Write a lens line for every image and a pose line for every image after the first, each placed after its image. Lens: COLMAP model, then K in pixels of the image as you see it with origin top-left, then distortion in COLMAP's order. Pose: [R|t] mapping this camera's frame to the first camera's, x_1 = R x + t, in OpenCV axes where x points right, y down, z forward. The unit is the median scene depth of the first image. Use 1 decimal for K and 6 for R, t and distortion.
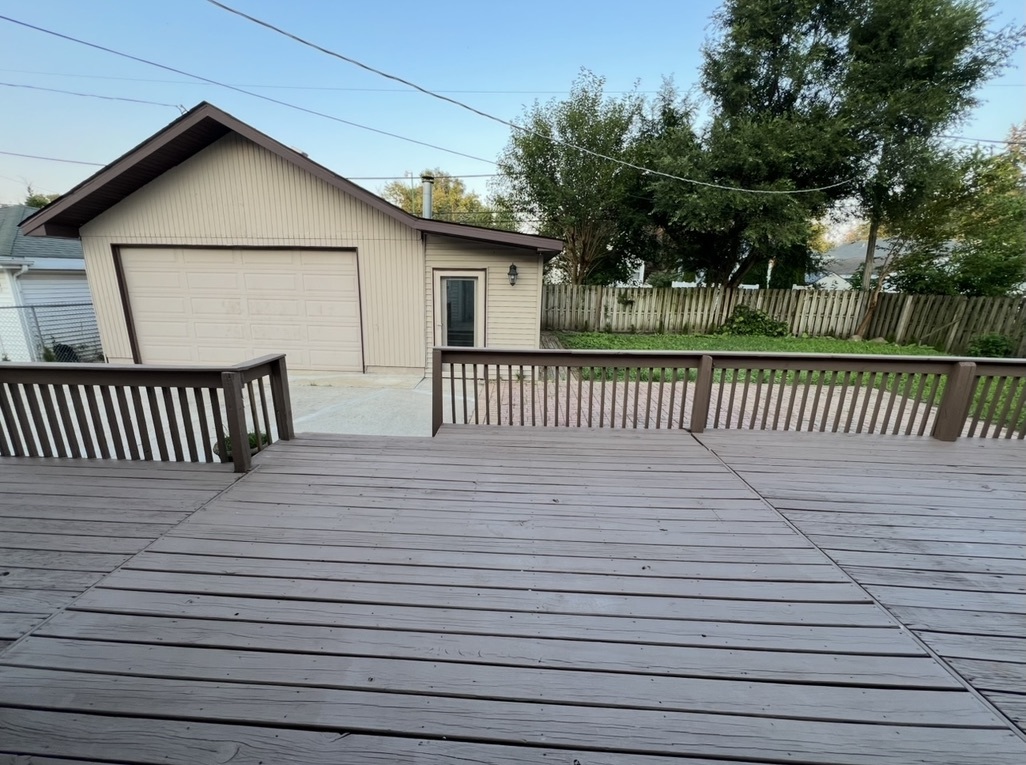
lens RADIAL K [[437.8, 0, 508.6], [0, 437.8, 390.4], [0, 0, 1]] dist [-0.001112, -0.000198]
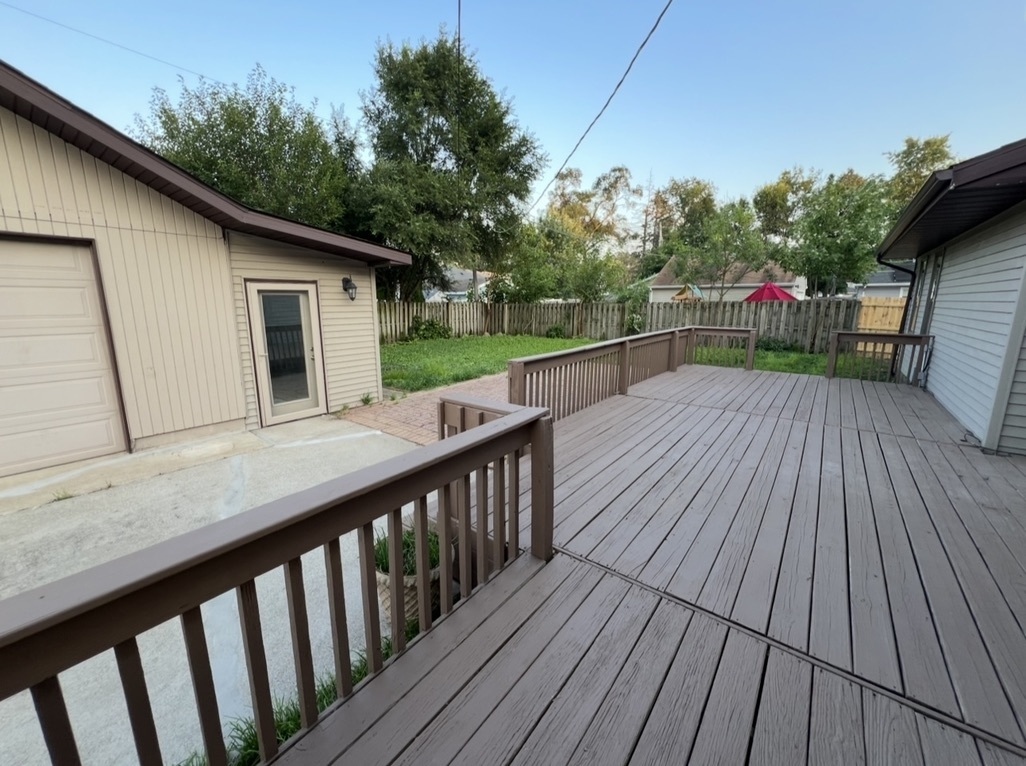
lens RADIAL K [[409.4, 0, 507.5], [0, 409.4, 380.8], [0, 0, 1]] dist [-0.001283, 0.000027]
pose [[0.570783, -0.173995, 0.802454, -0.497701], [0.212324, 0.975328, 0.060454, -0.063090], [-0.793174, 0.135874, 0.593644, 0.275548]]
